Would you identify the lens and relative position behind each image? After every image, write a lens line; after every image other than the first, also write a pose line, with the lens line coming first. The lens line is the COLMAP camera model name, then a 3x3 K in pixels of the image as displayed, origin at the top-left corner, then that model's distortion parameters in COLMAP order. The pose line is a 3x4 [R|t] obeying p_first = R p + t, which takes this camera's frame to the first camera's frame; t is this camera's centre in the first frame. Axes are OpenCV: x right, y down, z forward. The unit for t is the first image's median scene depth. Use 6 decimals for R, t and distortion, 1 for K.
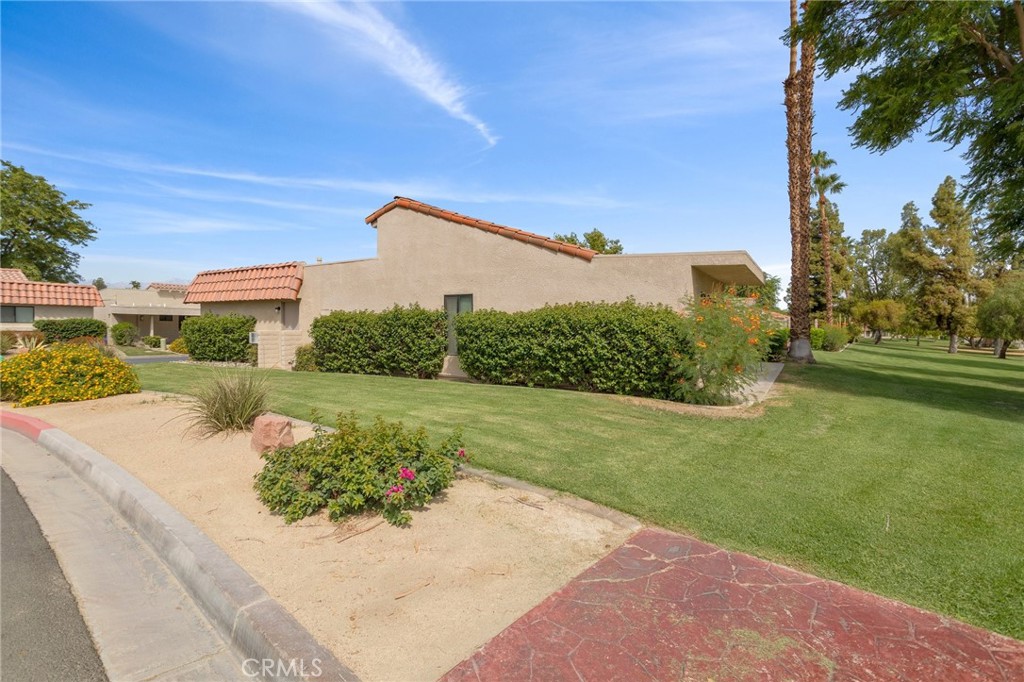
lens RADIAL K [[473.3, 0, 511.2], [0, 473.3, 332.8], [0, 0, 1]] dist [0.002592, 0.000275]
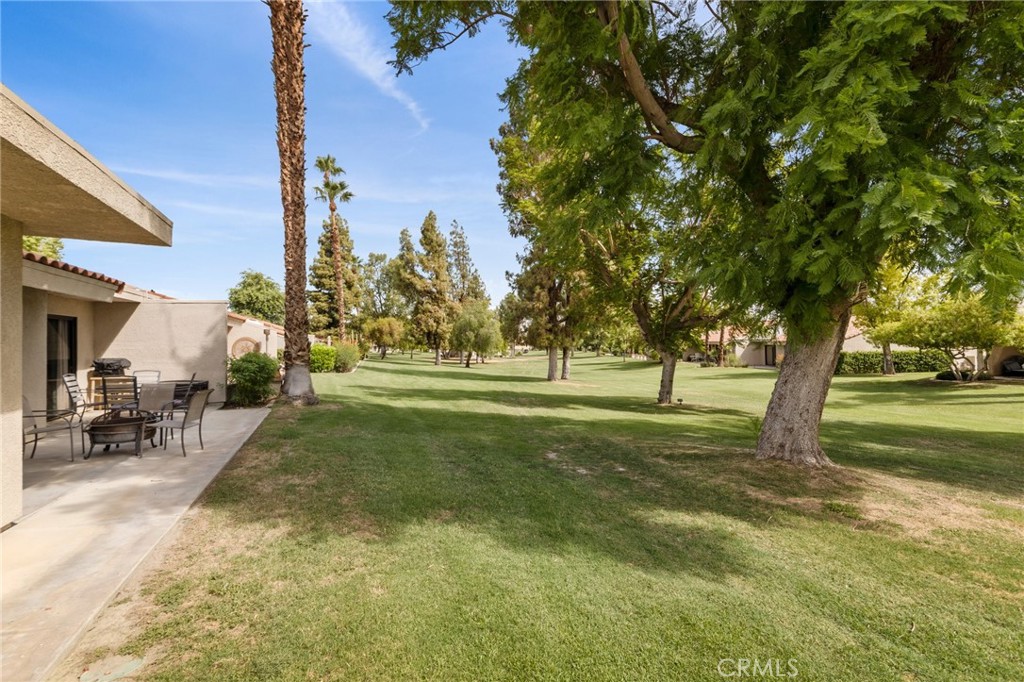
lens RADIAL K [[473.3, 0, 511.2], [0, 473.3, 332.8], [0, 0, 1]] dist [0.002592, 0.000275]
pose [[0.599385, -0.000182, 0.800461, 0.116634], [0.029634, 0.999320, -0.021963, -0.004043], [-0.799912, 0.036885, 0.598982, 0.163928]]
